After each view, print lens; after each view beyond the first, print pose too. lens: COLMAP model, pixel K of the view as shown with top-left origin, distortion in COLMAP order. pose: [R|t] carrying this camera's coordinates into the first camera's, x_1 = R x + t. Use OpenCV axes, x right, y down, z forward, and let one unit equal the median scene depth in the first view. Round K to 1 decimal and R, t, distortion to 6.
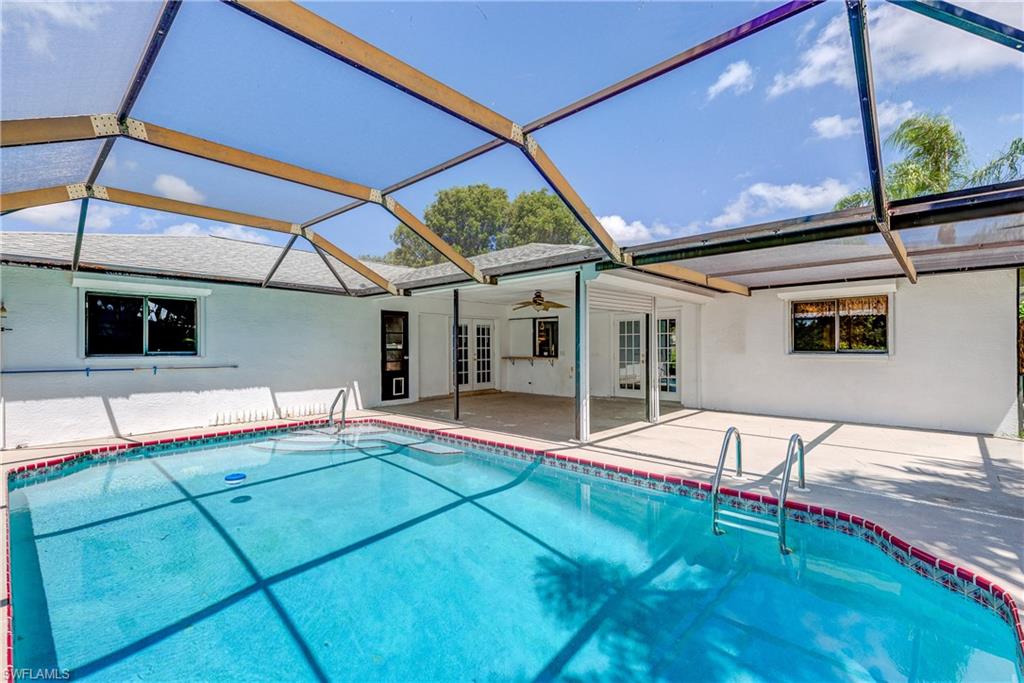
lens RADIAL K [[463.2, 0, 517.7], [0, 463.2, 344.2], [0, 0, 1]] dist [-0.003766, -0.000466]
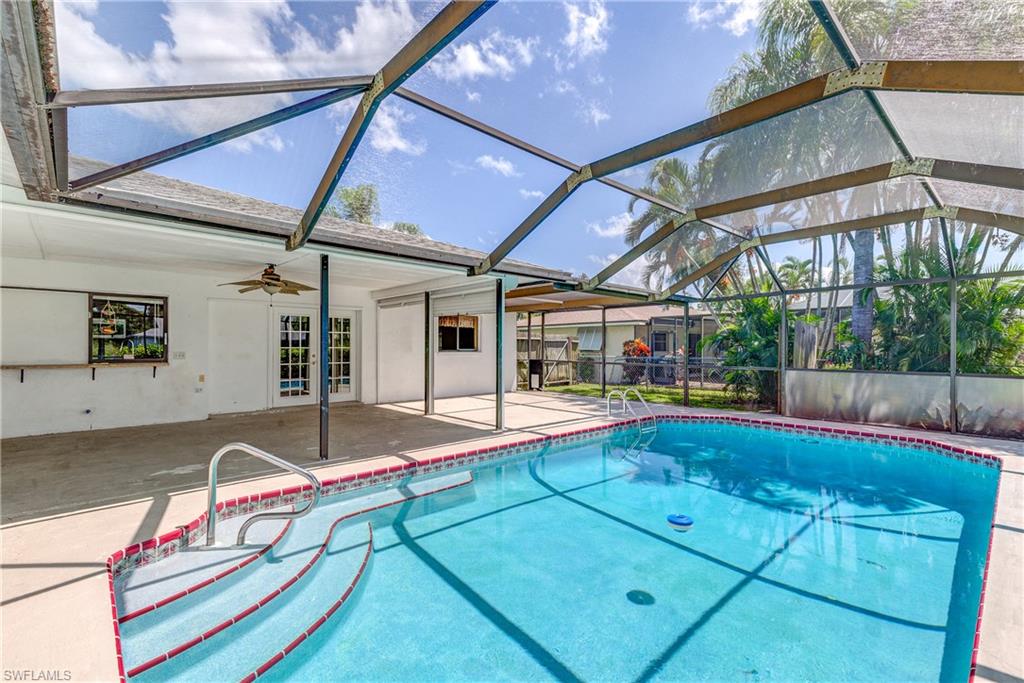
lens RADIAL K [[463.2, 0, 513.8], [0, 463.2, 346.9], [0, 0, 1]] dist [-0.003766, -0.000466]
pose [[0.044187, 0.008478, 0.998987, -0.839858], [-0.007836, 0.999936, -0.008139, 0.014028], [-0.998993, -0.007469, 0.044250, 0.783786]]
